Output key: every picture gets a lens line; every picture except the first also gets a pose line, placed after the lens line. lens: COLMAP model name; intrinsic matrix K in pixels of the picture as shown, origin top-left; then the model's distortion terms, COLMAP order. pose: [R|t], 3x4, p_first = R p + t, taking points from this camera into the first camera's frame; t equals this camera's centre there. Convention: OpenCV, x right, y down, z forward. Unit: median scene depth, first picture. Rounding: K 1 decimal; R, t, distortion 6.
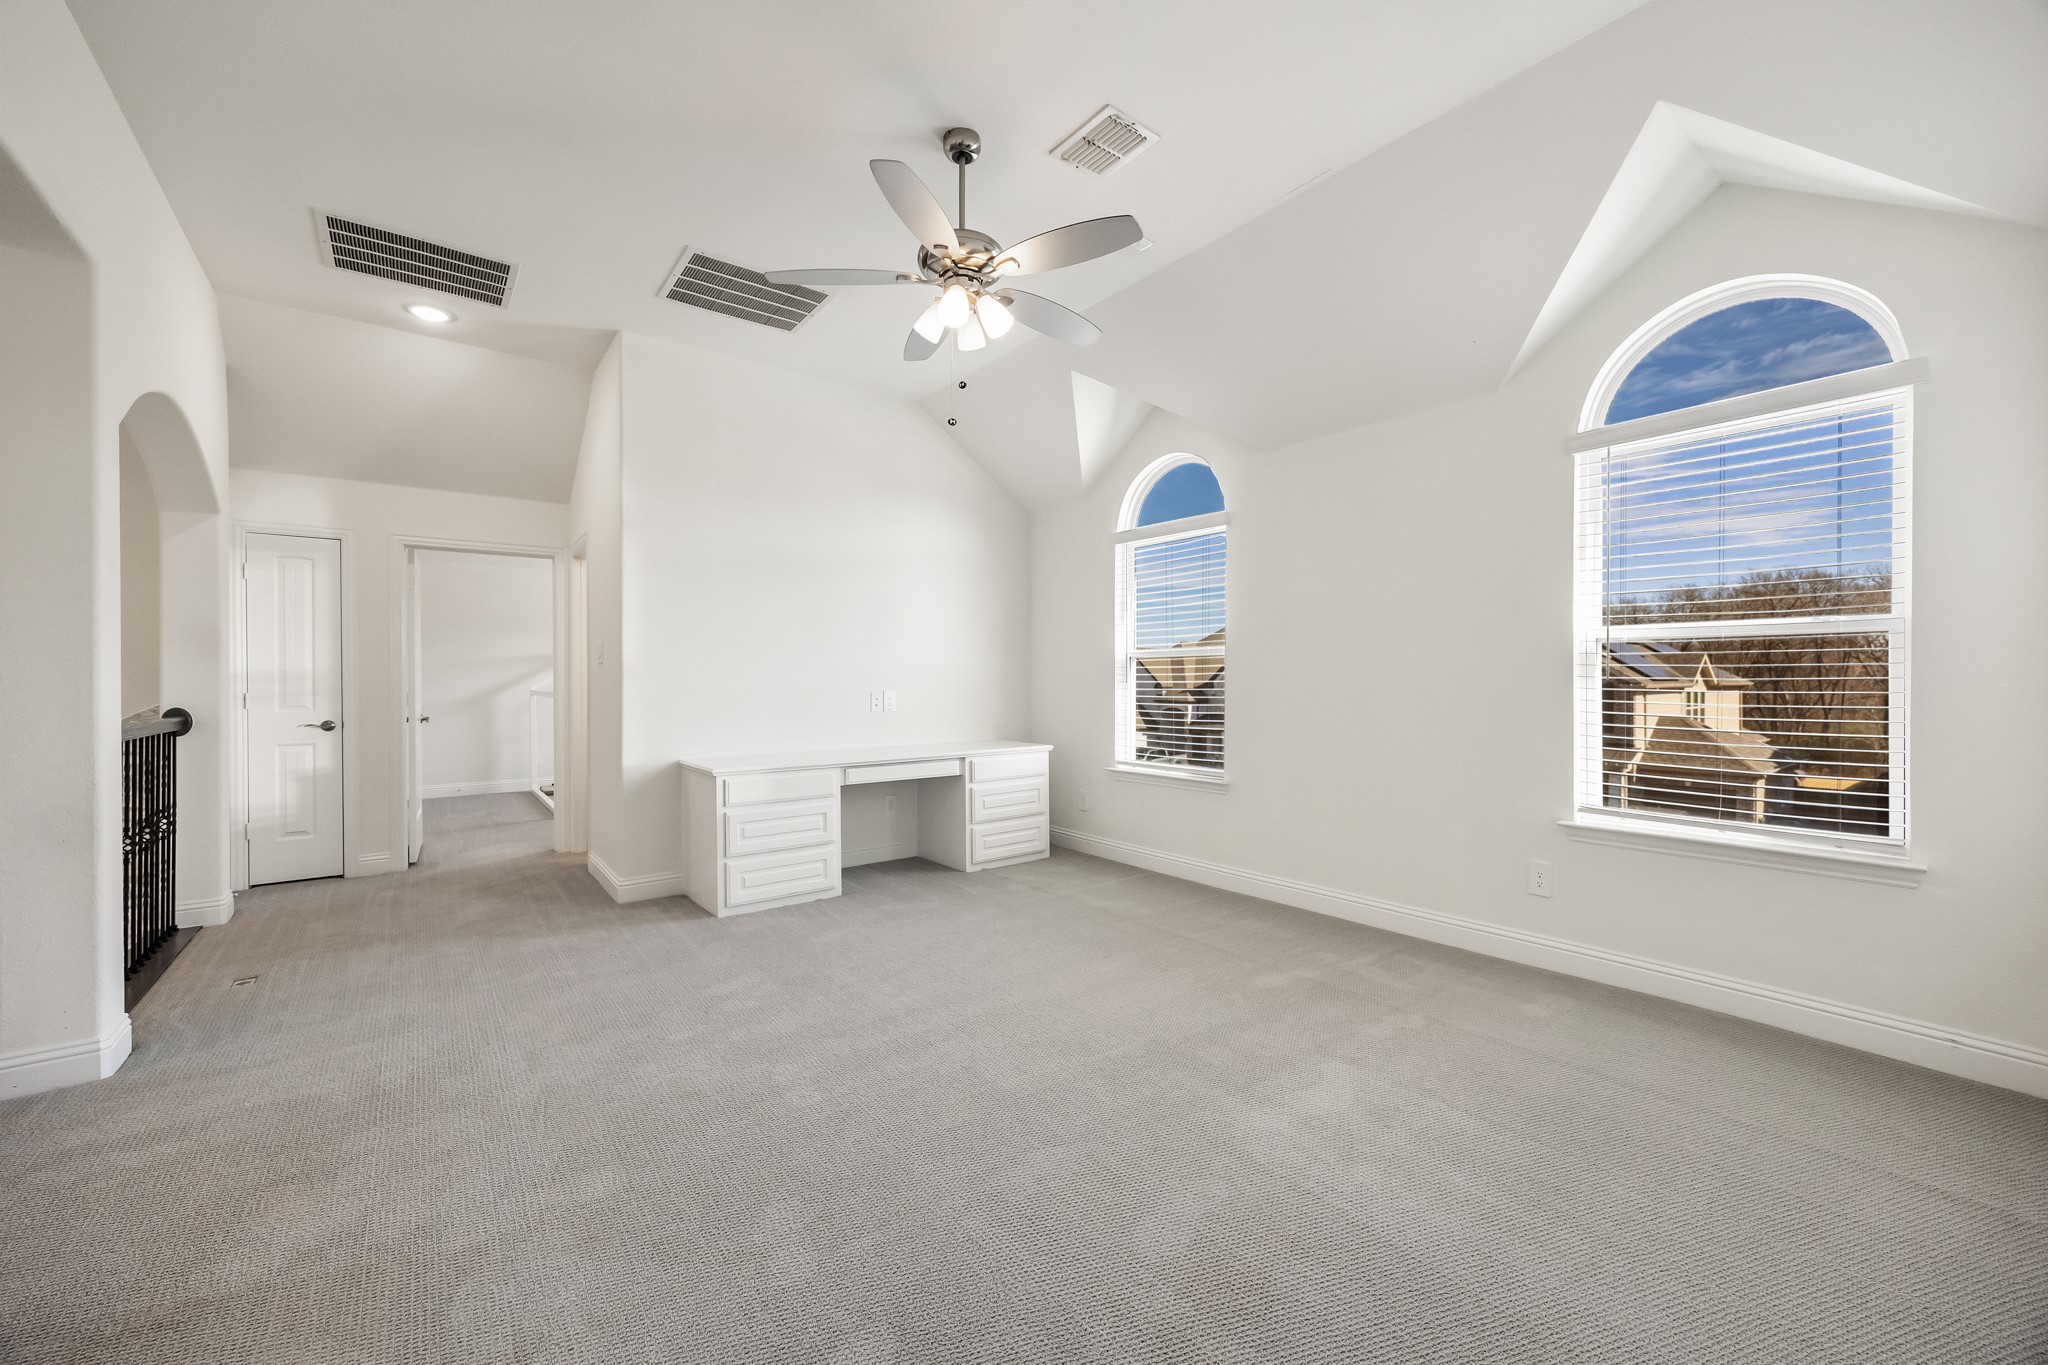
lens RADIAL K [[794.1, 0, 1031.6], [0, 794.1, 684.4], [0, 0, 1]] dist [-0.003255, -0.000237]
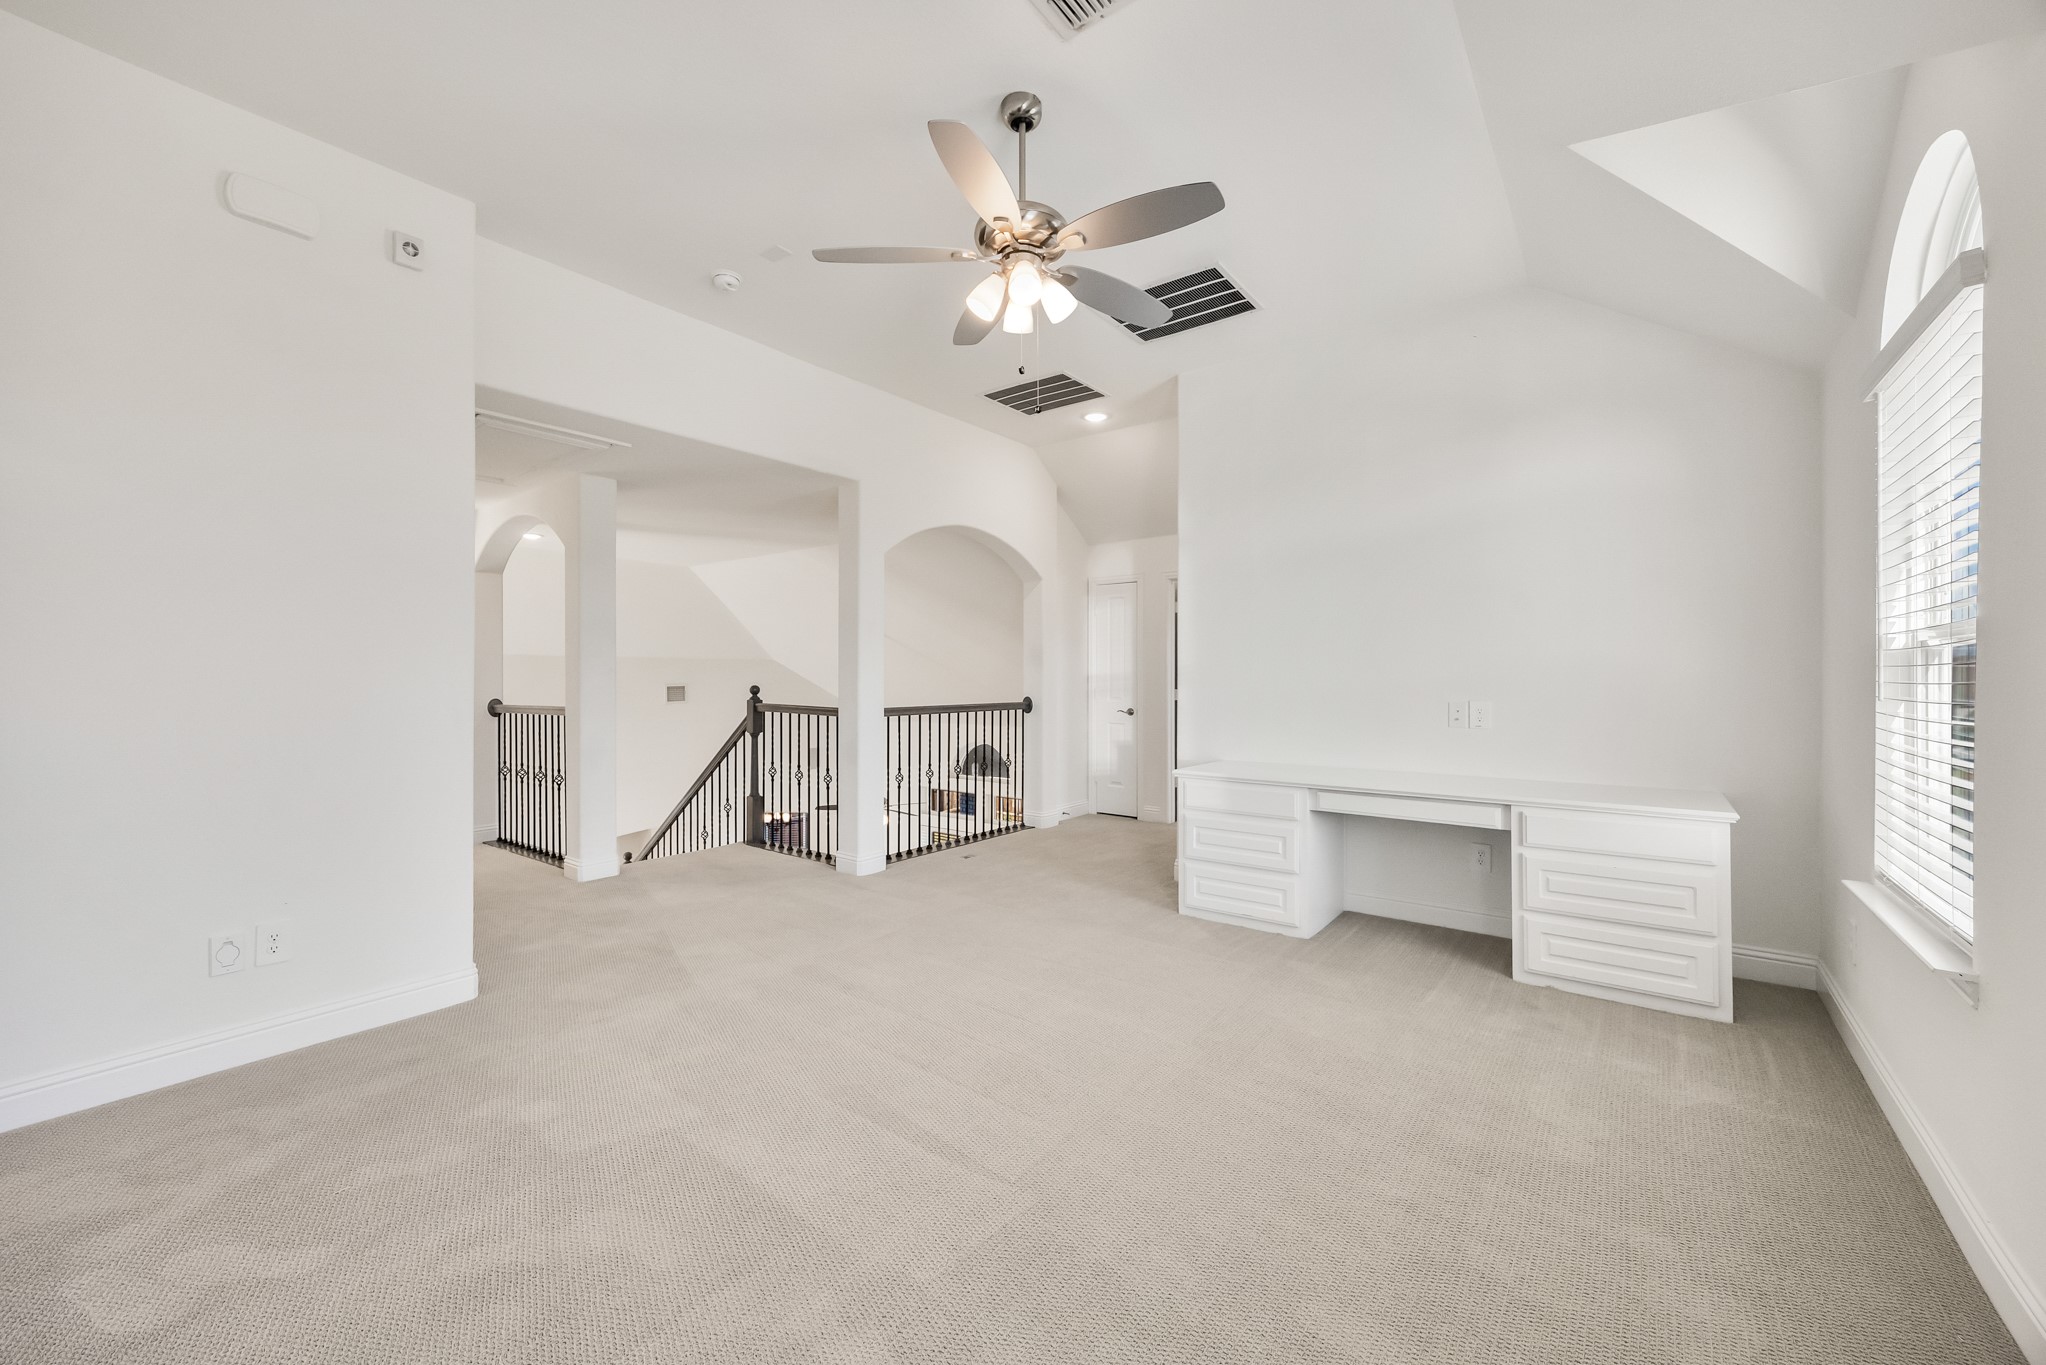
lens RADIAL K [[793.4, 0, 1026.7], [0, 793.4, 675.0], [0, 0, 1]] dist [-0.003255, -0.000237]
pose [[0.247973, 0.002318, -0.968764, 0.470016], [-0.007610, 0.999971, 0.000445, -0.014130], [0.968737, 0.007261, 0.247984, 0.458383]]
